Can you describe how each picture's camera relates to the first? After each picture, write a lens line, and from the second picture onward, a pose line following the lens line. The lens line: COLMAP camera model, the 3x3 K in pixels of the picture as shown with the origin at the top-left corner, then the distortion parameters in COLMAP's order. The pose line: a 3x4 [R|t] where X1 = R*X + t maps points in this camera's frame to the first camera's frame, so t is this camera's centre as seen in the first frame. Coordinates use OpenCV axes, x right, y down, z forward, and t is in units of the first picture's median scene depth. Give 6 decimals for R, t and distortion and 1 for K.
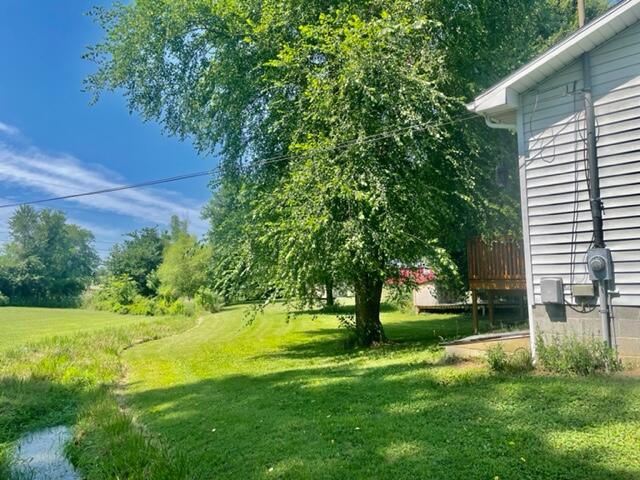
lens RADIAL K [[494.1, 0, 317.3], [0, 494.1, 235.6], [0, 0, 1]] dist [0.007707, -0.003792]
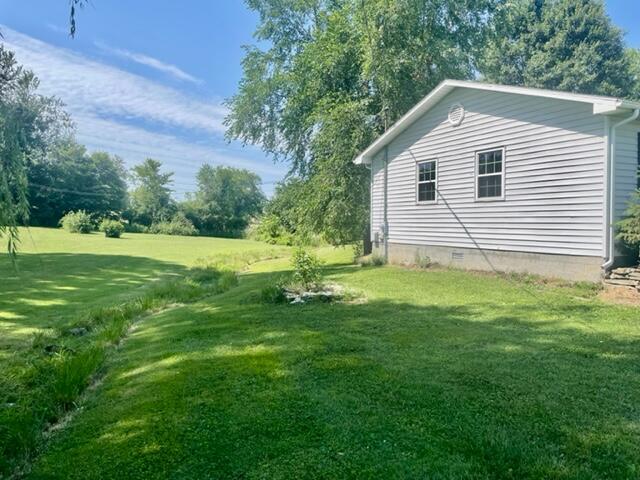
lens RADIAL K [[494.1, 0, 321.9], [0, 494.1, 241.3], [0, 0, 1]] dist [0.007707, -0.003792]
pose [[0.951021, 0.028035, -0.307852, 0.162917], [0.015456, 0.990321, 0.137931, -0.036862], [0.308739, -0.135934, 0.941383, -0.251603]]
